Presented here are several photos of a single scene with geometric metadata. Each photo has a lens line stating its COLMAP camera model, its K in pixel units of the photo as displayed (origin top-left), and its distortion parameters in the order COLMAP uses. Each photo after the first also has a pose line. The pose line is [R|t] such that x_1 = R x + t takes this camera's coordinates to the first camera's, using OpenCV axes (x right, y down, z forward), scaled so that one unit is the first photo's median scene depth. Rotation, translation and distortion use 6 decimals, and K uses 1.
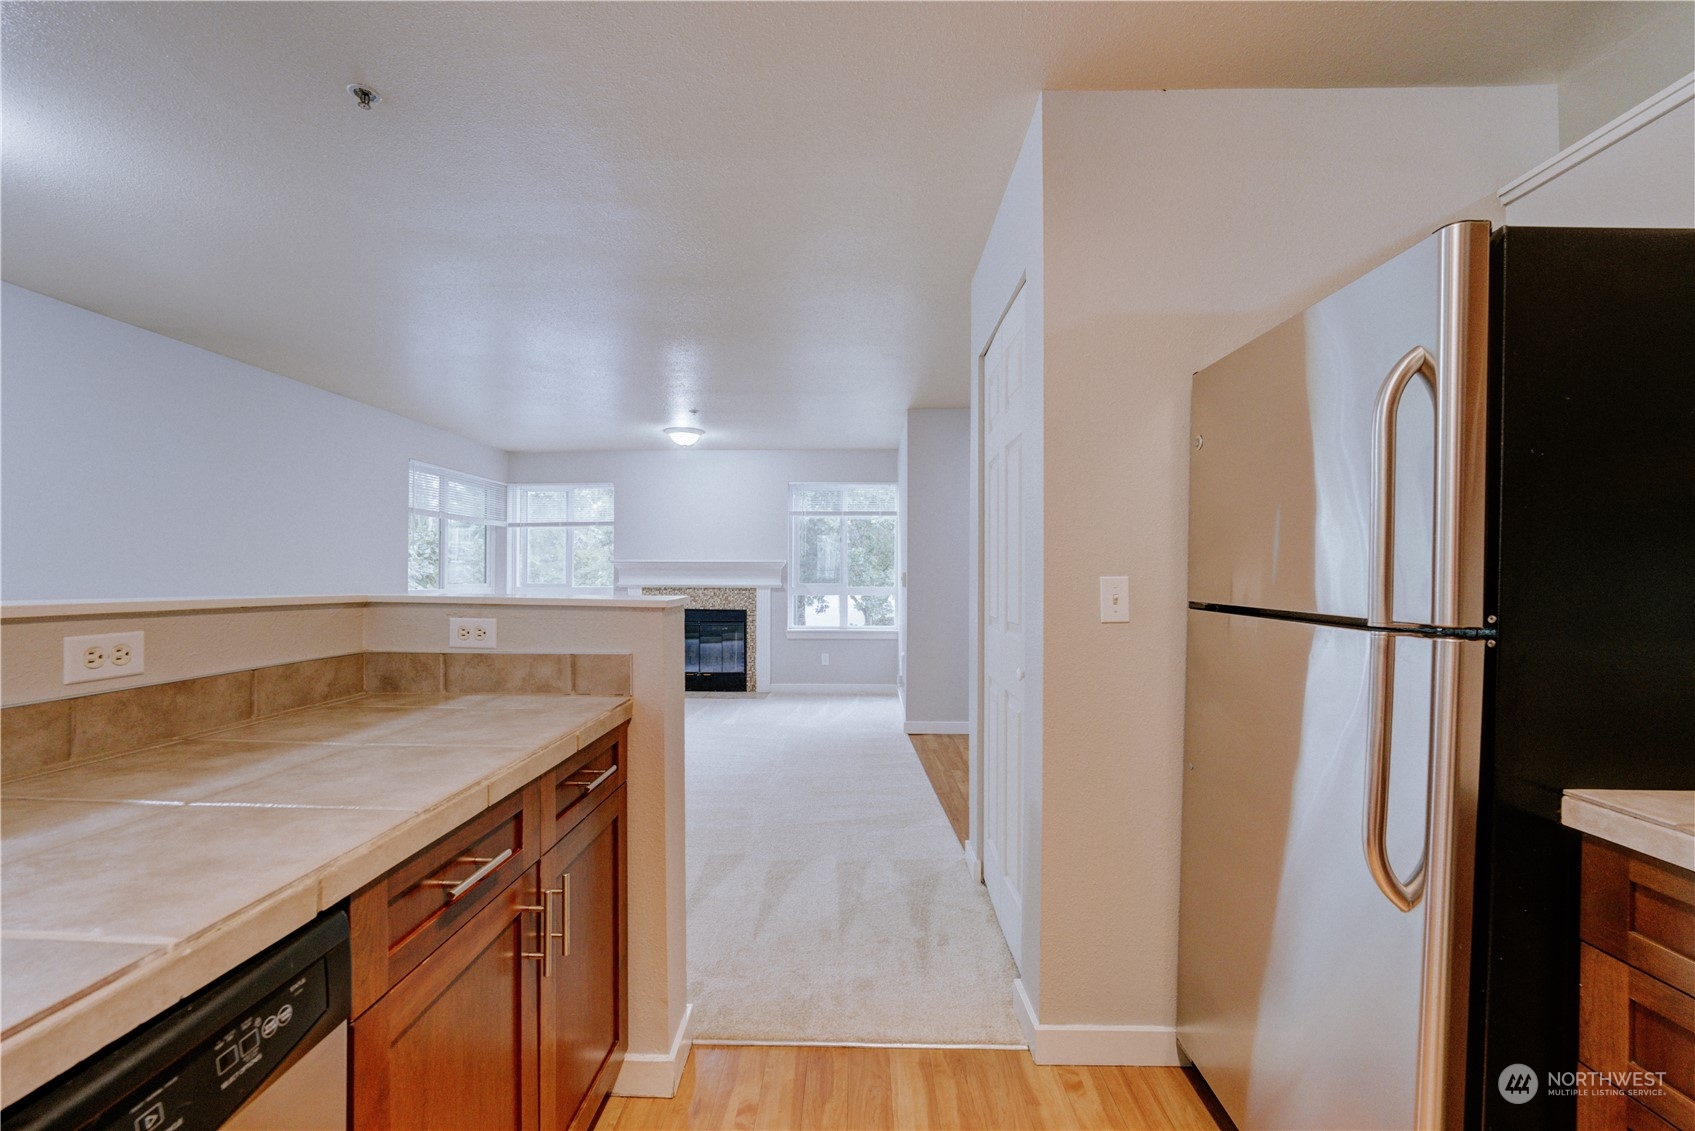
lens RADIAL K [[688.6, 0, 815.6], [0, 688.6, 571.9], [0, 0, 1]] dist [-0.007983, -0.002812]
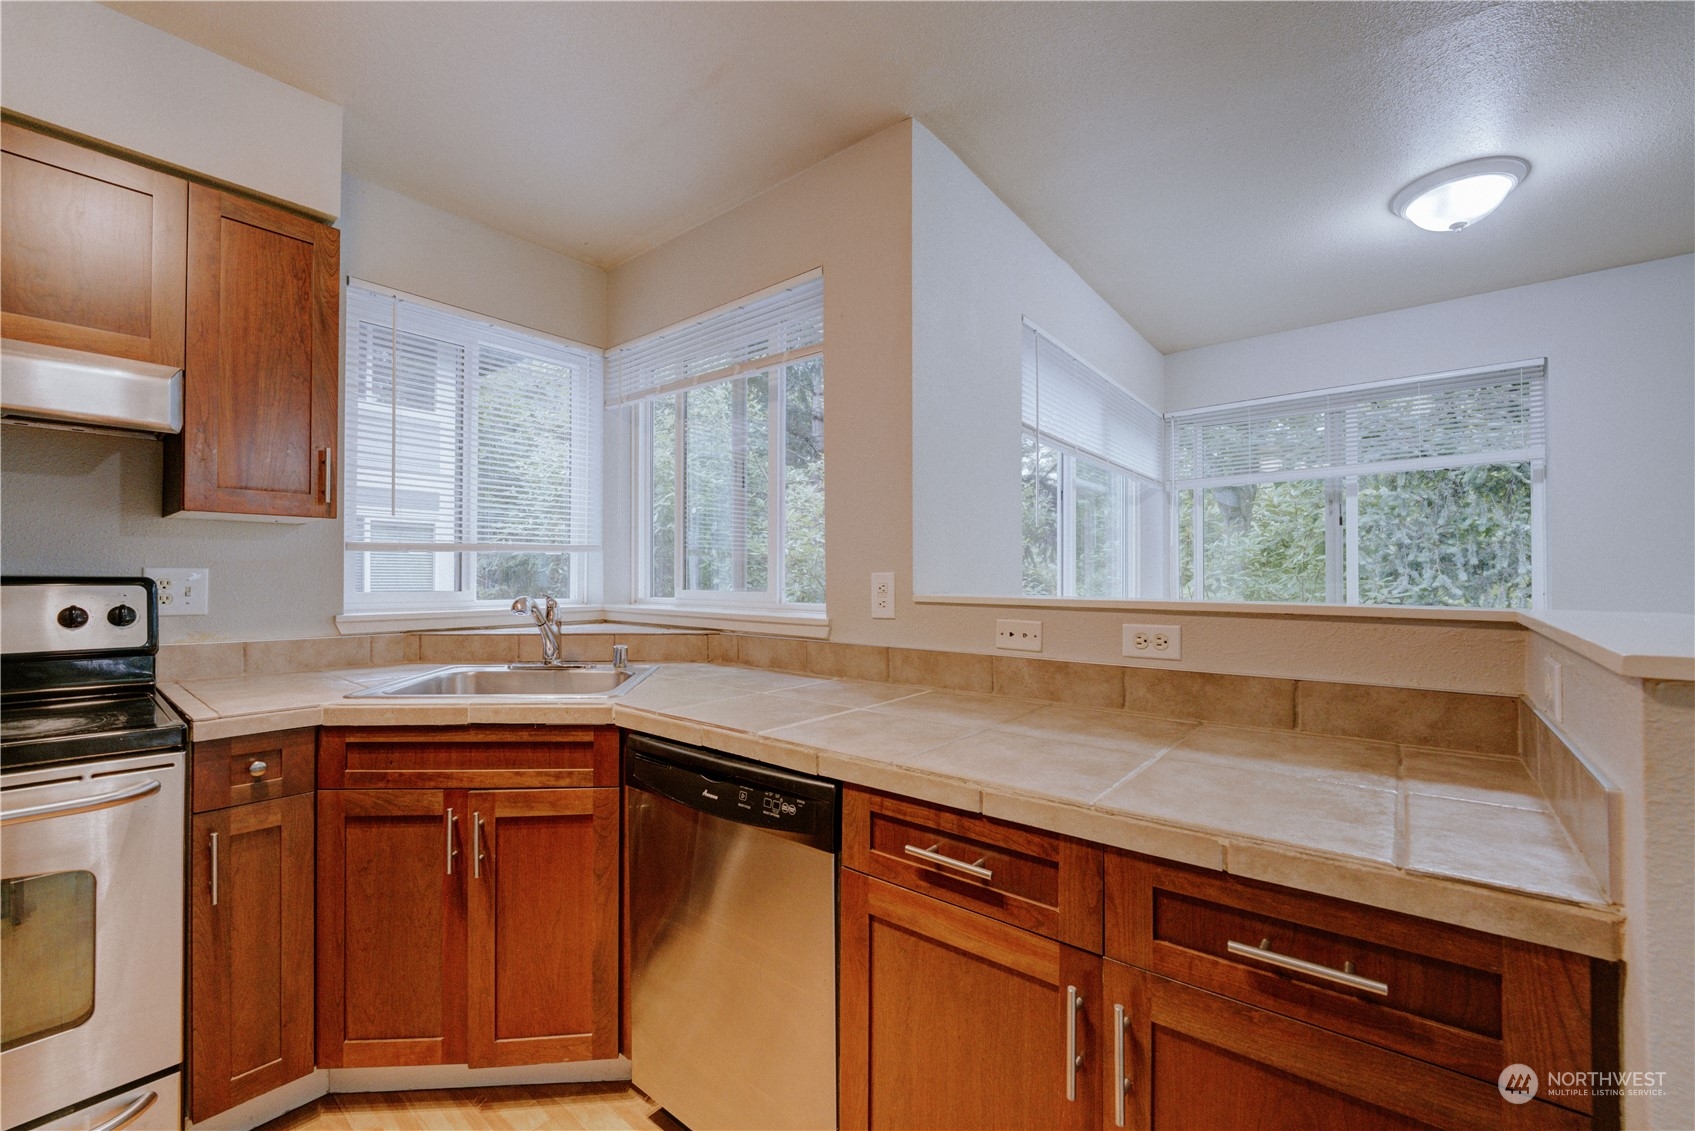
lens RADIAL K [[688.6, 0, 830.9], [0, 688.6, 570.9], [0, 0, 1]] dist [-0.007983, -0.002812]
pose [[-0.584749, -0.013944, -0.811095, 0.079808], [-0.002383, 0.999877, -0.015471, 0.001522], [0.811211, -0.007114, -0.584710, 0.244131]]
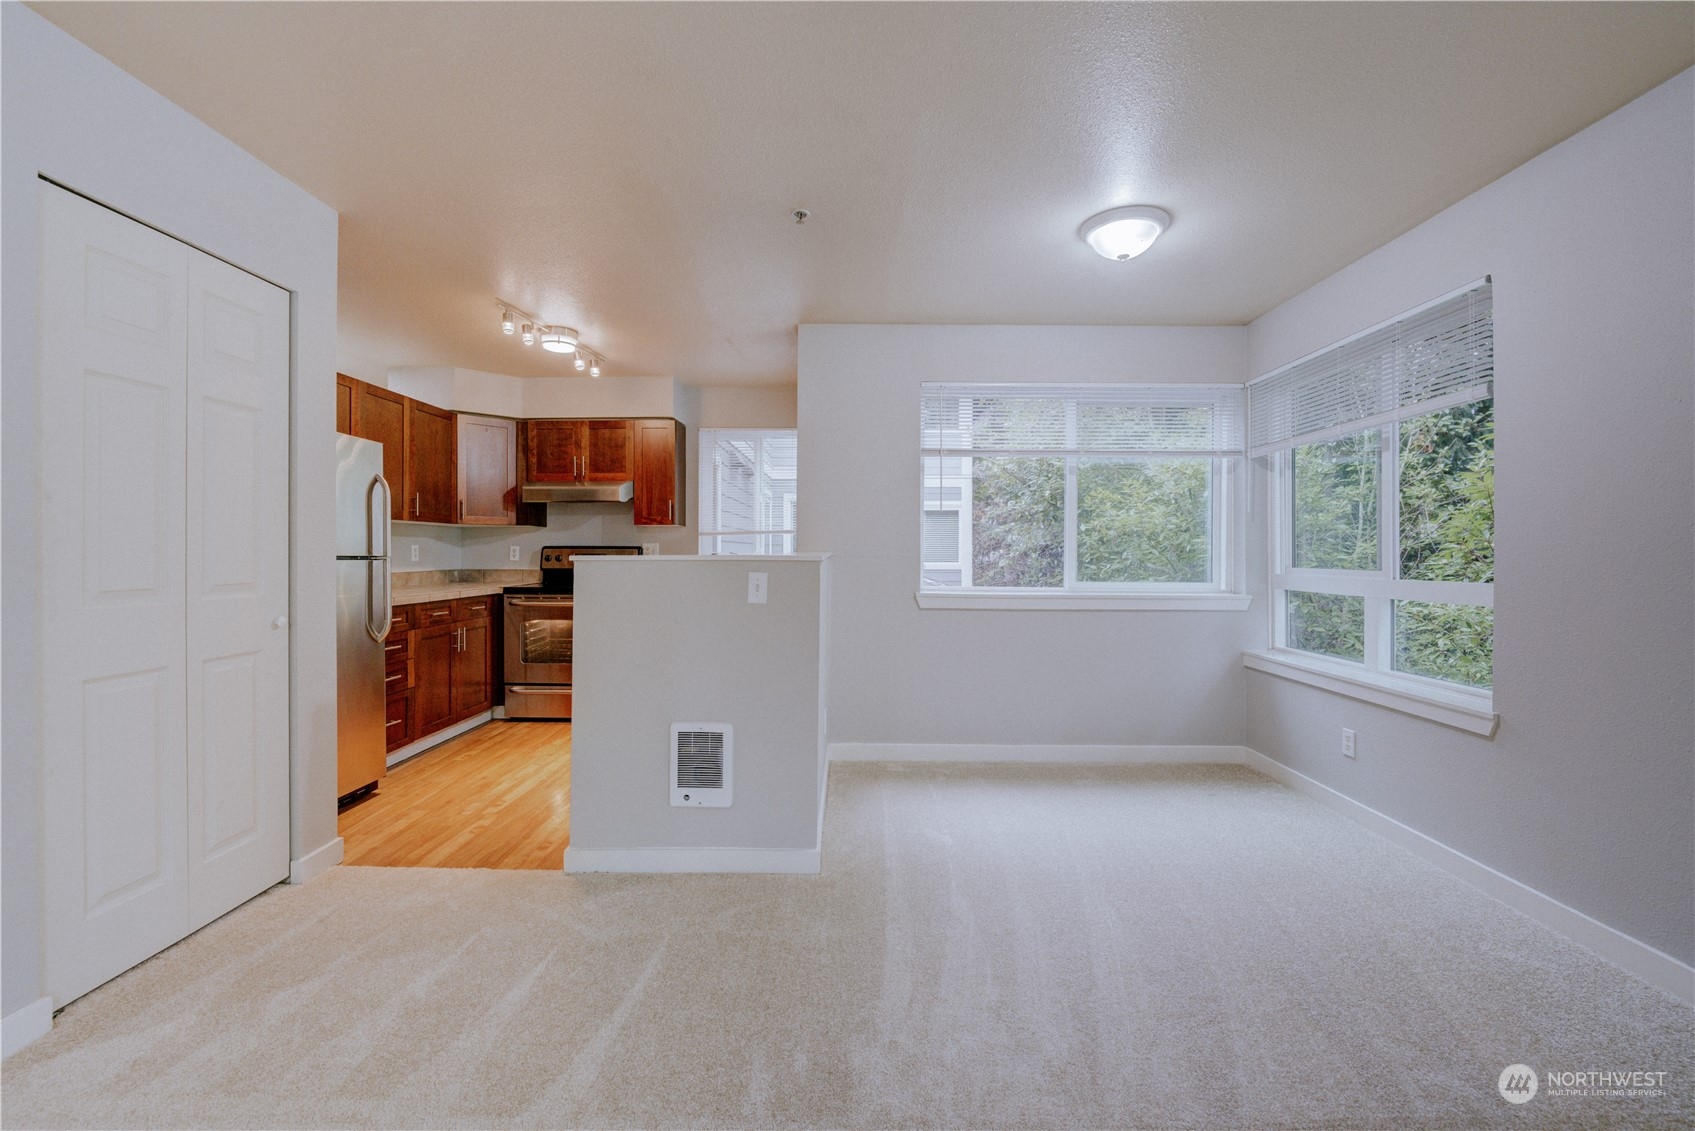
lens RADIAL K [[688.6, 0, 836.5], [0, 688.6, 550.7], [0, 0, 1]] dist [-0.007983, -0.002812]
pose [[-0.999018, -0.005655, -0.043955, -0.209084], [-0.005485, 0.999977, -0.003990, 0.008532], [0.043976, -0.003745, -0.999026, 0.761152]]
